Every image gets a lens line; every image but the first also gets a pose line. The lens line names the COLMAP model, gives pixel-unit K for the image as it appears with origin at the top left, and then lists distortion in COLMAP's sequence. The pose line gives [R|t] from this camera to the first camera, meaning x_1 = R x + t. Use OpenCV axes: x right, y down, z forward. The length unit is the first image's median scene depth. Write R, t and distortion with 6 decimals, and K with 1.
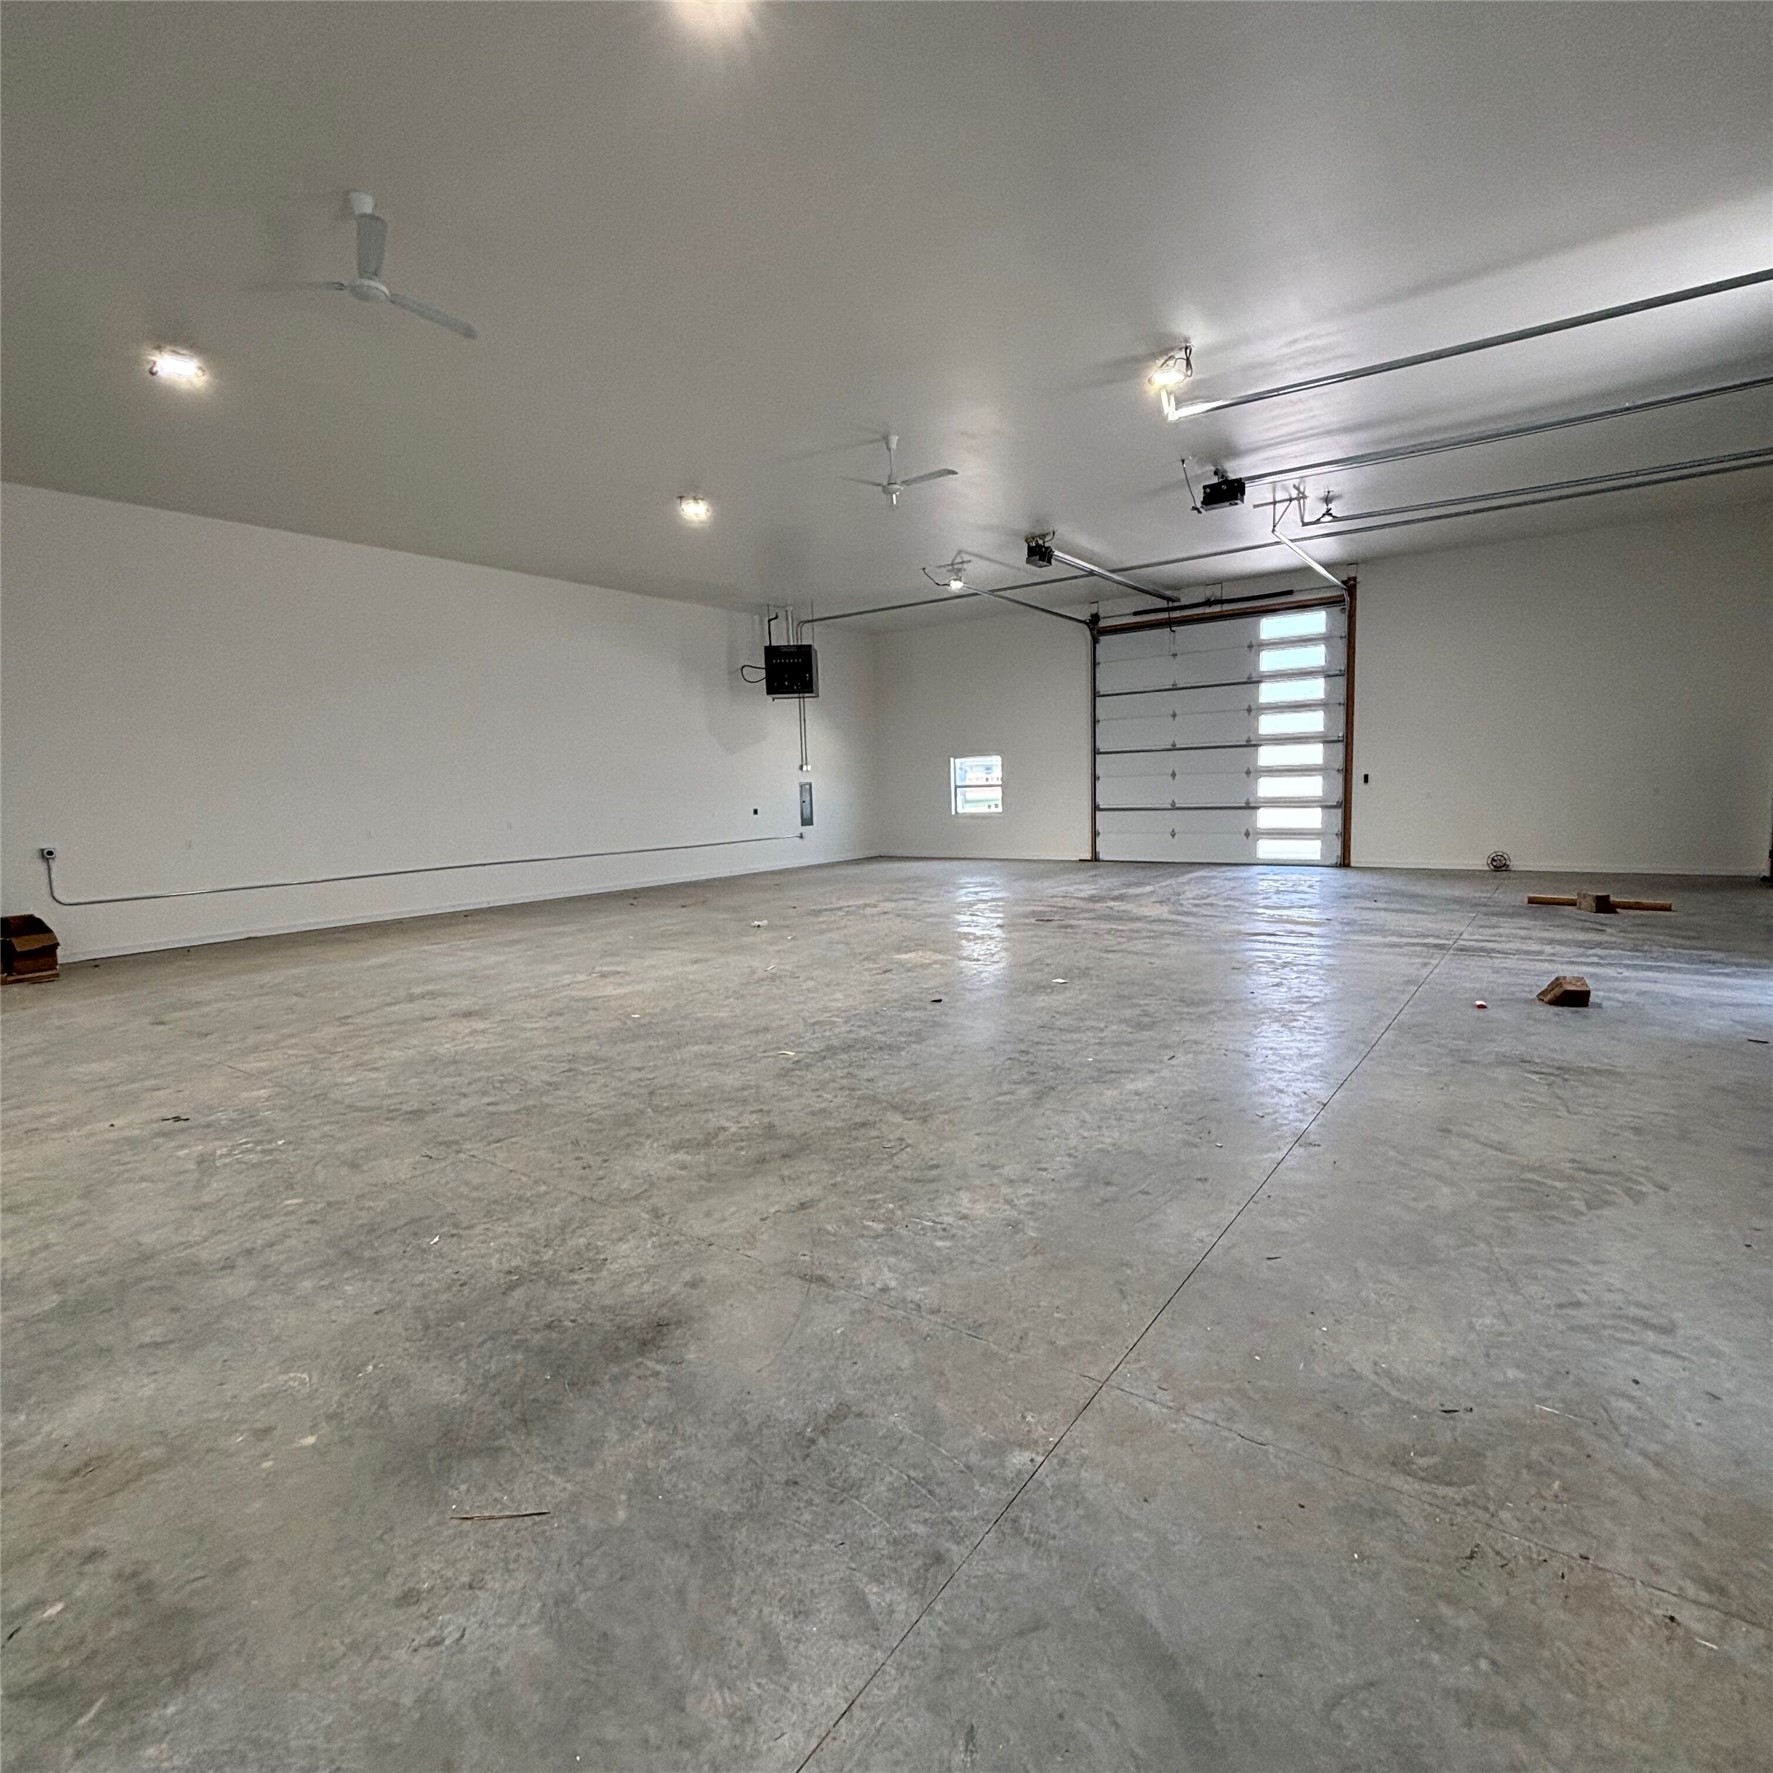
lens RADIAL K [[955.6, 0, 887.9], [0, 955.6, 896.3], [0, 0, 1]] dist [-0.000739, 0.004330]
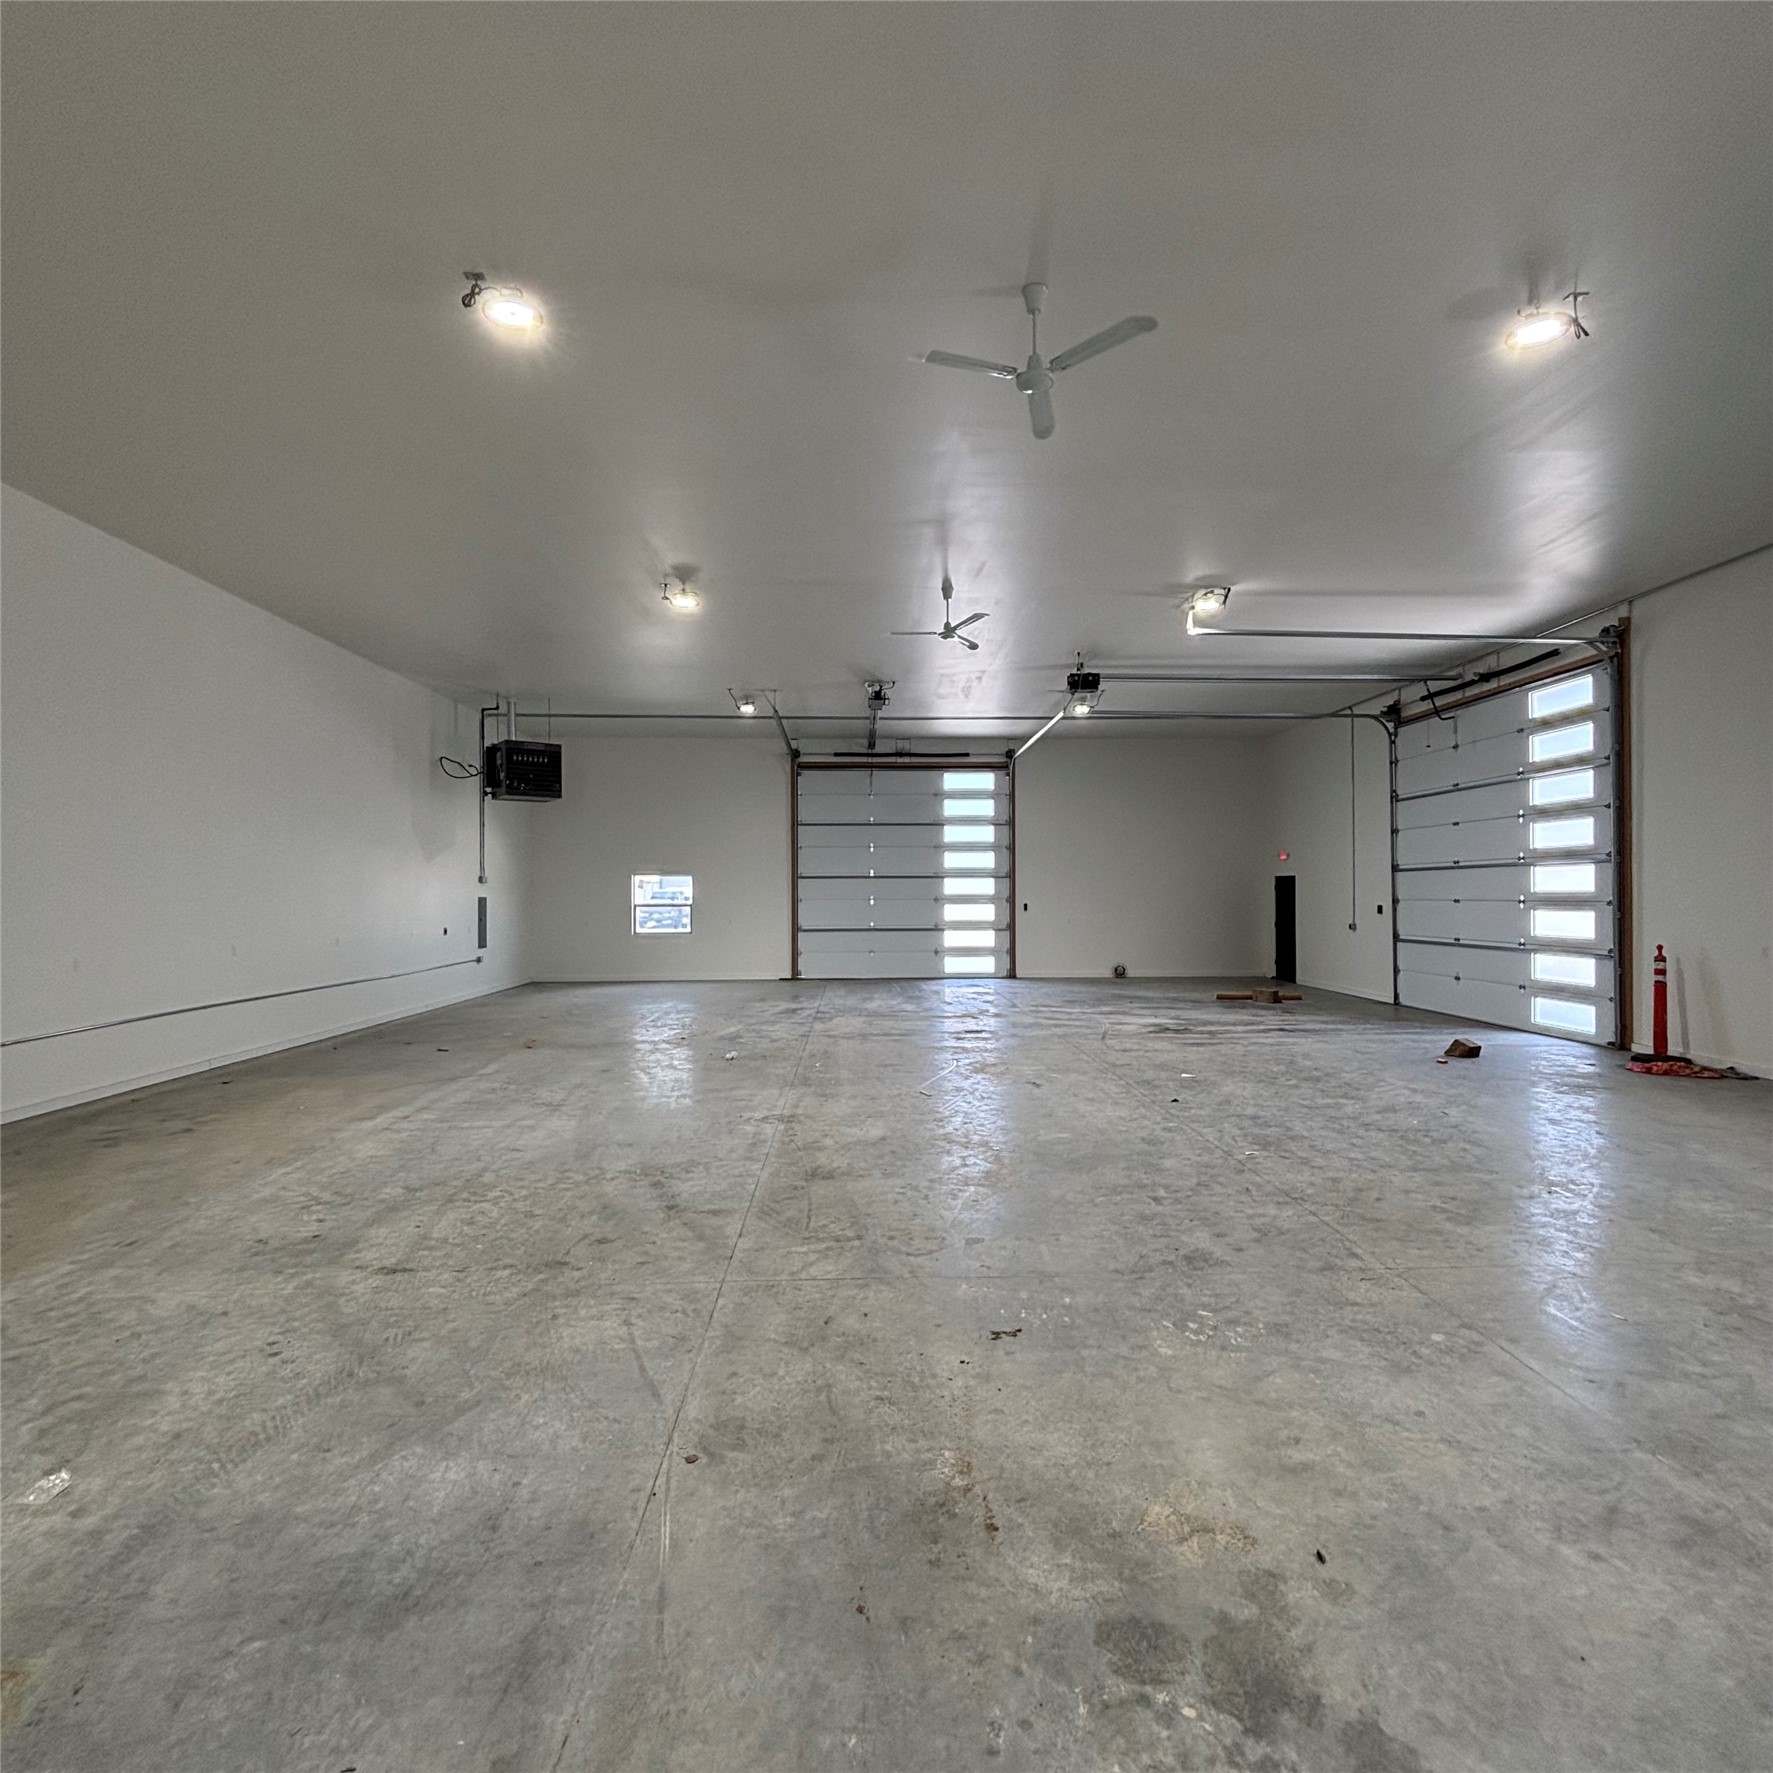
lens RADIAL K [[955.6, 0, 892.4], [0, 955.6, 879.8], [0, 0, 1]] dist [-0.000739, 0.004330]
pose [[0.782294, 0.037761, 0.621763, -0.414276], [0.050753, 0.990978, -0.124042, -0.011812], [-0.620838, 0.128594, 0.773320, 0.132465]]
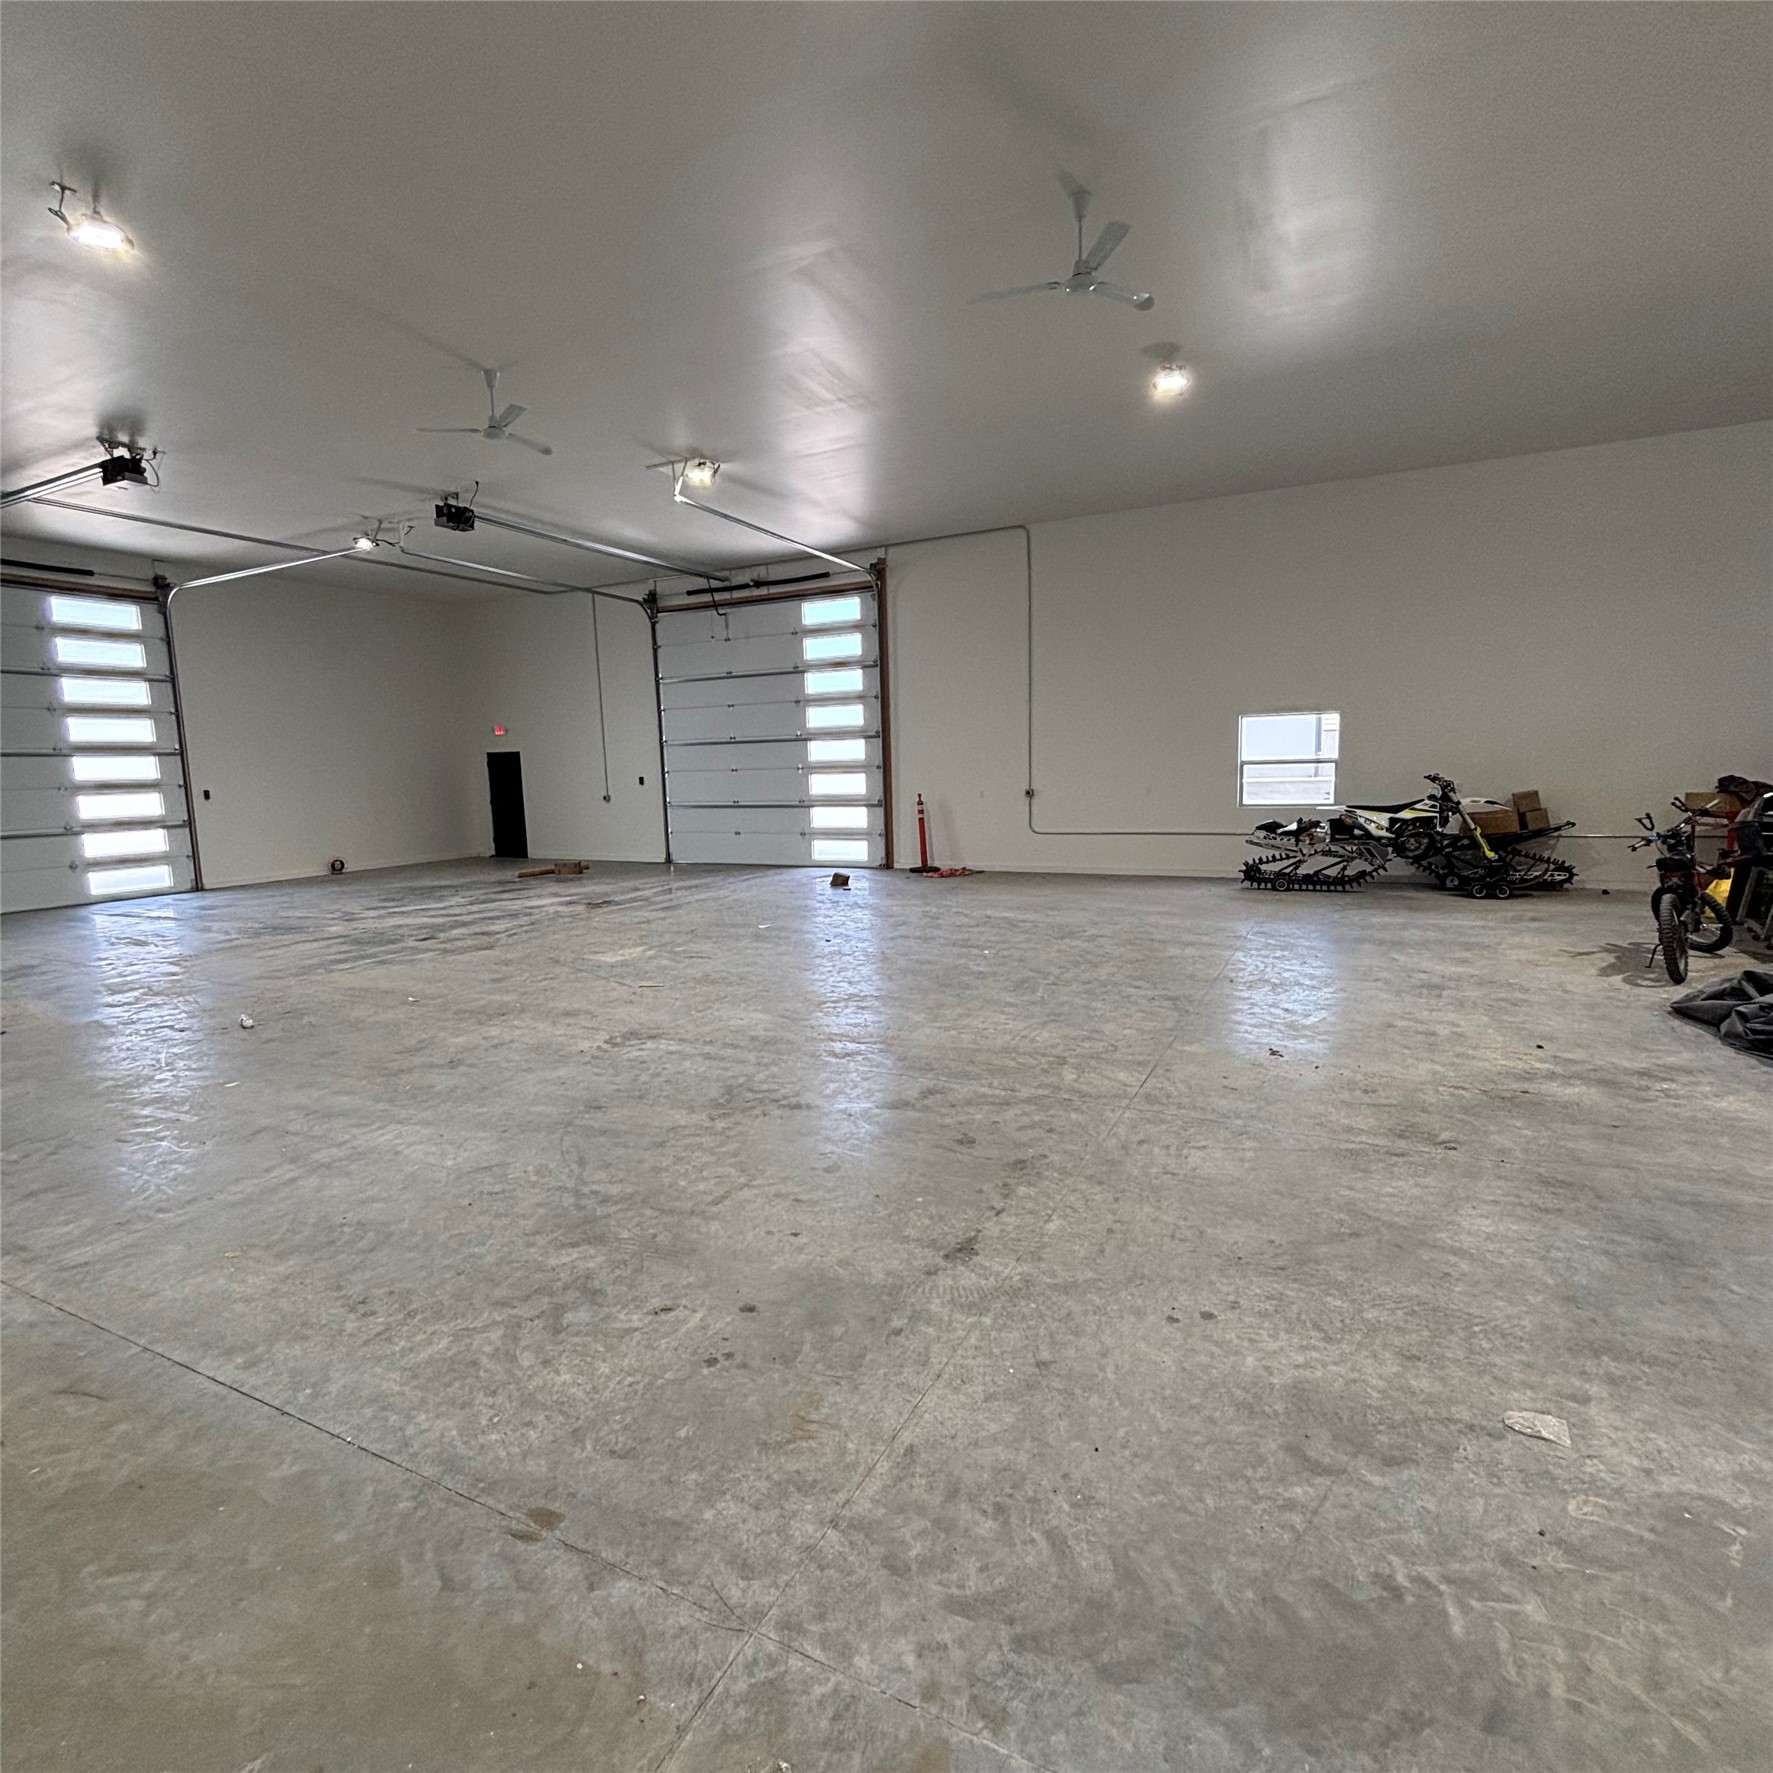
lens RADIAL K [[955.6, 0, 883.1], [0, 955.6, 887.7], [0, 0, 1]] dist [-0.000739, 0.004330]
pose [[-0.161884, -0.091866, 0.982524, -0.544514], [0.145868, 0.982492, 0.115896, -0.044195], [-0.975969, 0.162081, -0.145649, 0.493126]]
